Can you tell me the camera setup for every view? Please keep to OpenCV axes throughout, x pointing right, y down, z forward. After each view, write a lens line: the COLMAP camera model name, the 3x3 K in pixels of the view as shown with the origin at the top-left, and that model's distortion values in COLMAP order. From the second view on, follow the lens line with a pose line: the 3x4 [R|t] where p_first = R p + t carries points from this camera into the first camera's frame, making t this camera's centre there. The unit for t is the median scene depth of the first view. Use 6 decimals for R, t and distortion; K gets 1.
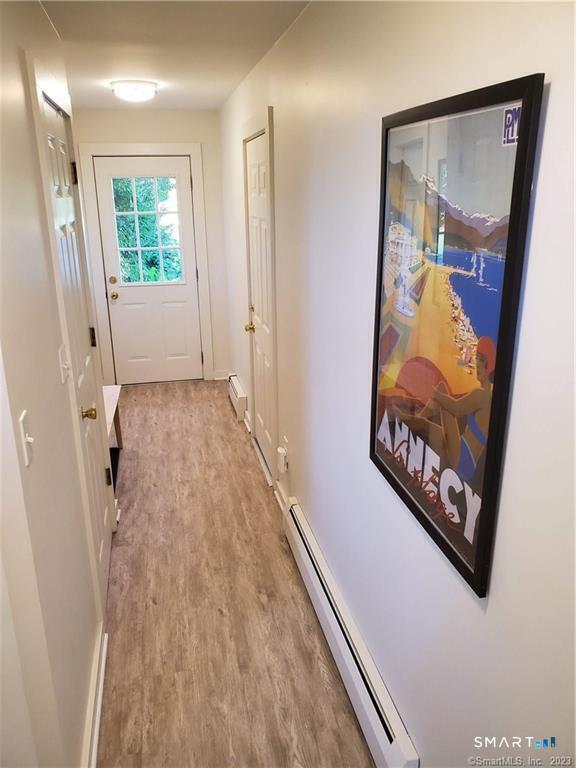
lens RADIAL K [[598.5, 0, 288.0], [0, 598.5, 384.0], [0, 0, 1]] dist [0.086771, -0.123582]
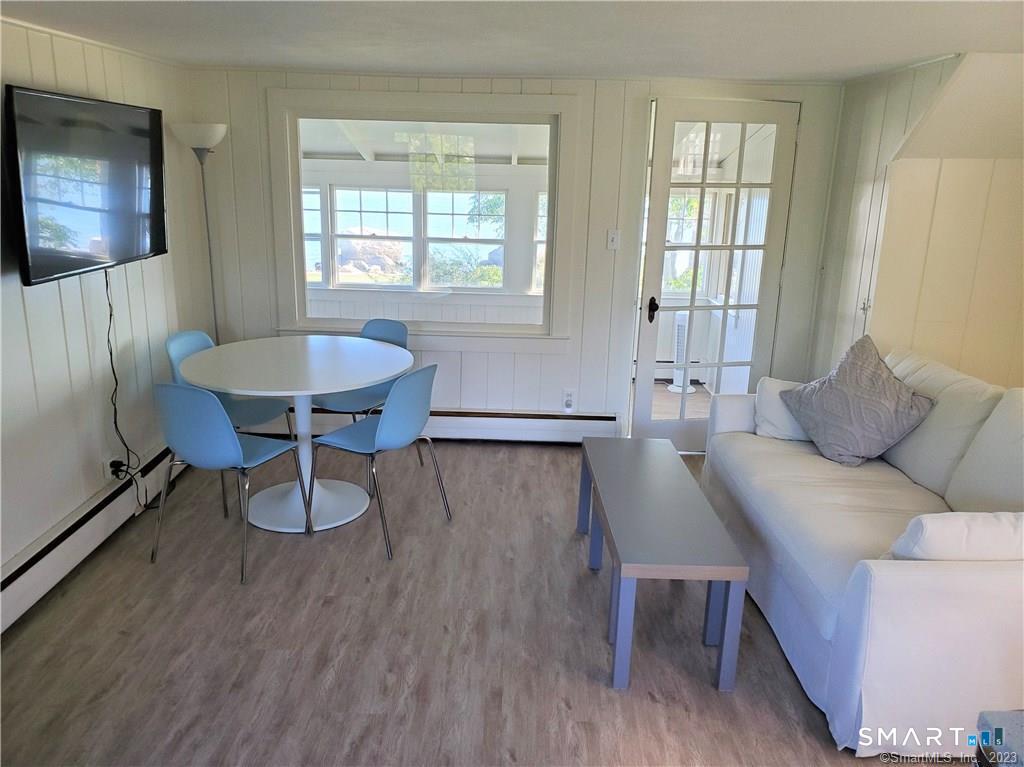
lens RADIAL K [[798.0, 0, 512.0], [0, 798.0, 383.5], [0, 0, 1]] dist [0.086771, -0.123582]
pose [[-0.977236, -0.072316, 0.199450, -0.287497], [0.049250, 0.837103, 0.544823, -0.520266], [-0.206360, 0.542244, -0.814486, 1.661218]]
